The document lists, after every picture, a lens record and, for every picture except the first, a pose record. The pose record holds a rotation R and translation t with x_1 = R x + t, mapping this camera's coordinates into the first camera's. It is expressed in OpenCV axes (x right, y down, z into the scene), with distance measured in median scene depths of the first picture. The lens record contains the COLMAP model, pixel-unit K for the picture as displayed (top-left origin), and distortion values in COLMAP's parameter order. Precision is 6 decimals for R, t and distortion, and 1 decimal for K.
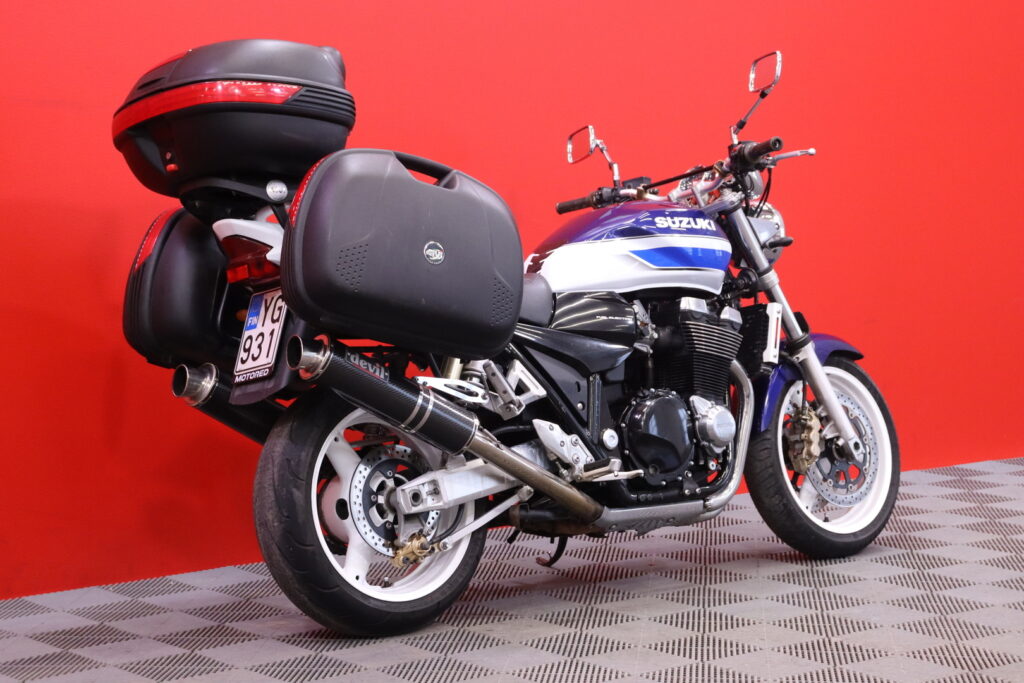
lens RADIAL K [[2165.1, 0, 512.3], [0, 2165.1, 343.4], [0, 0, 1]] dist [0.333054, 0.000000]
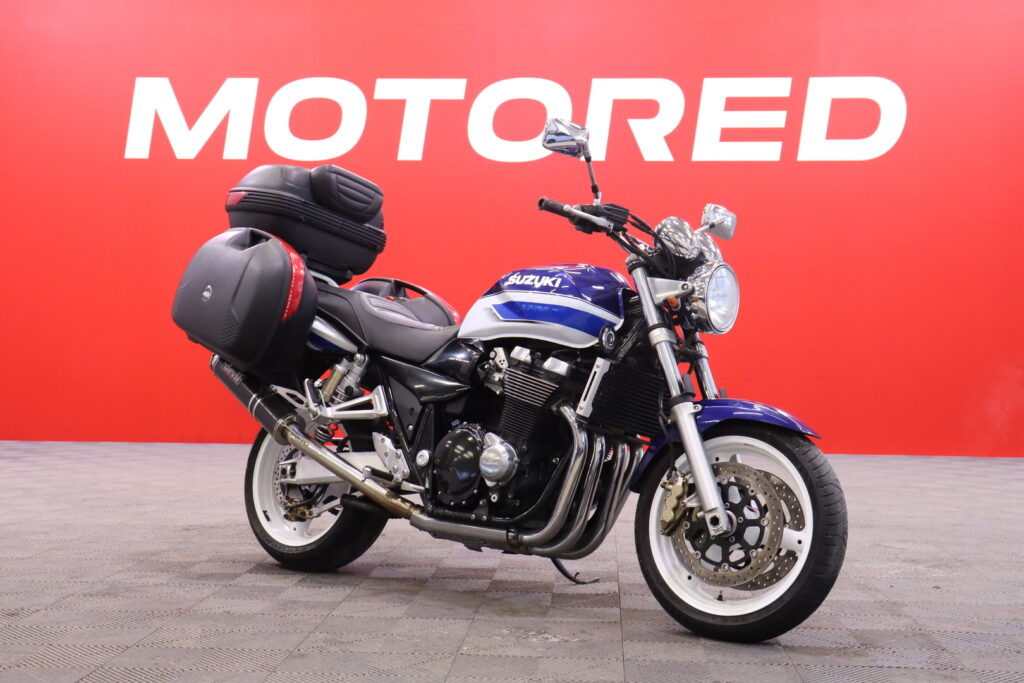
lens RADIAL K [[1342.4, 0, 513.3], [0, 1342.4, 335.2], [0, 0, 1]] dist [-0.008018, 0.000000]
pose [[0.214028, 0.001571, -0.976826, 0.755307], [-0.095181, 0.995274, -0.019254, -0.013503], [0.972179, 0.097096, 0.213166, 0.855251]]
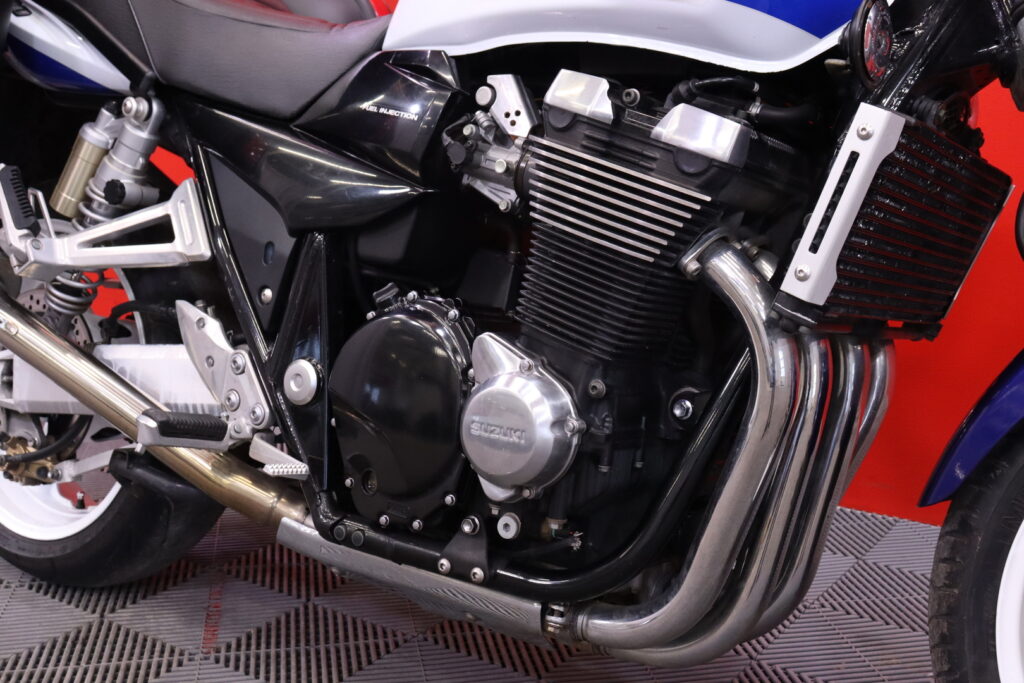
lens RADIAL K [[1224.7, 0, 510.4], [0, 1224.7, 342.6], [0, 0, 1]] dist [-0.009338, 0.000000]
pose [[0.266106, 0.210262, -0.940732, 0.282908], [-0.080683, 0.977354, 0.195624, -0.015998], [0.960561, 0.023845, 0.277045, 0.939900]]
